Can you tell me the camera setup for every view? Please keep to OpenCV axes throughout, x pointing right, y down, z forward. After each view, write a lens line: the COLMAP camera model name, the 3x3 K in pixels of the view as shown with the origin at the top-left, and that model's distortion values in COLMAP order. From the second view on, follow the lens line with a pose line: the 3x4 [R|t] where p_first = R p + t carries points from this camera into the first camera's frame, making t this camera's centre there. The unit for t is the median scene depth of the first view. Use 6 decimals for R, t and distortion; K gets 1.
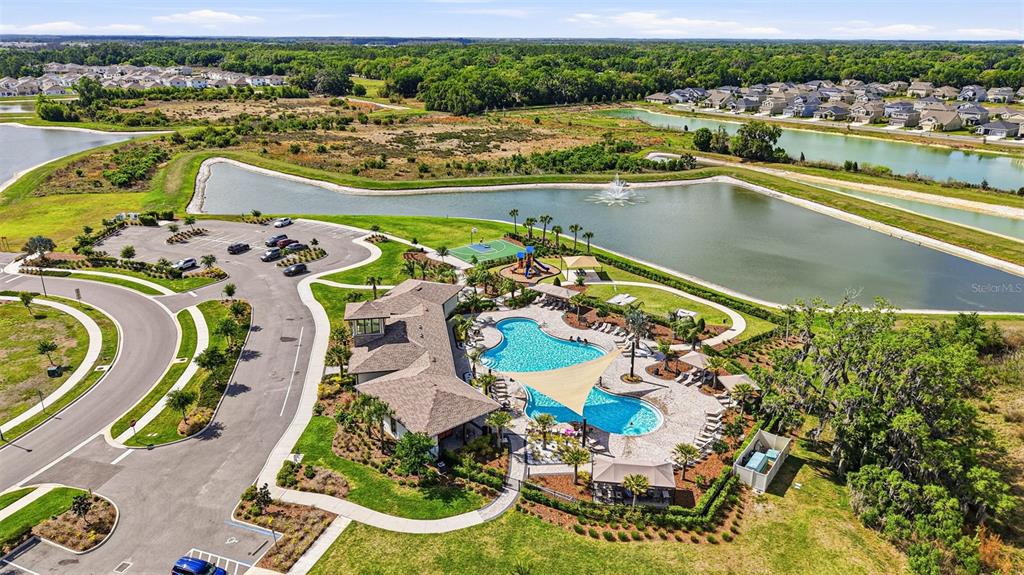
lens RADIAL K [[680.7, 0, 512.0], [0, 680.7, 287.5], [0, 0, 1]] dist [0.008926, -0.026761]
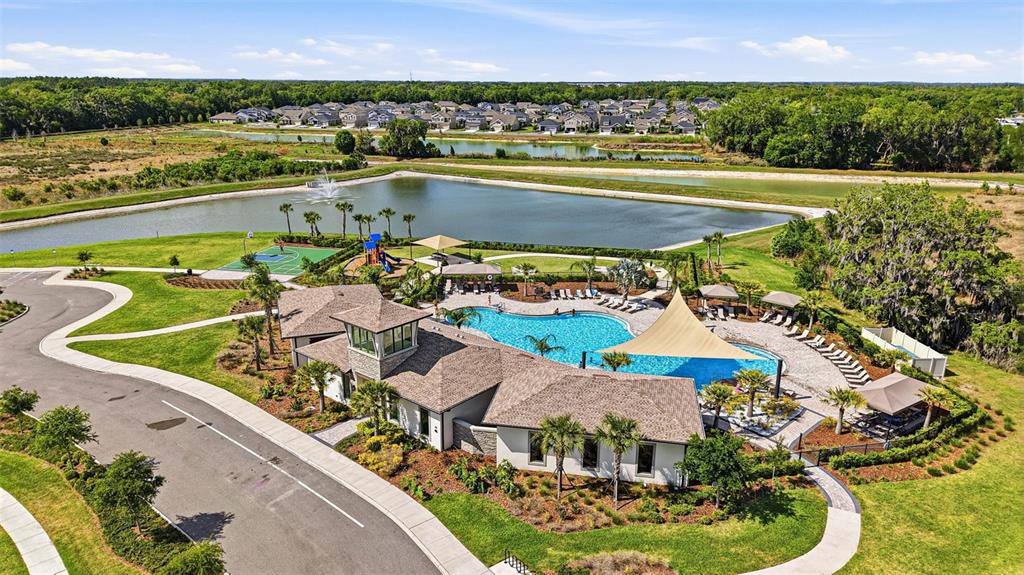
lens RADIAL K [[680.7, 0, 512.0], [0, 680.7, 287.5], [0, 0, 1]] dist [0.008926, -0.026761]
pose [[0.760634, -0.183532, 0.622697, -0.177553], [0.218711, 0.975577, 0.020379, 0.008306], [-0.611229, 0.120690, 0.782198, 0.167570]]
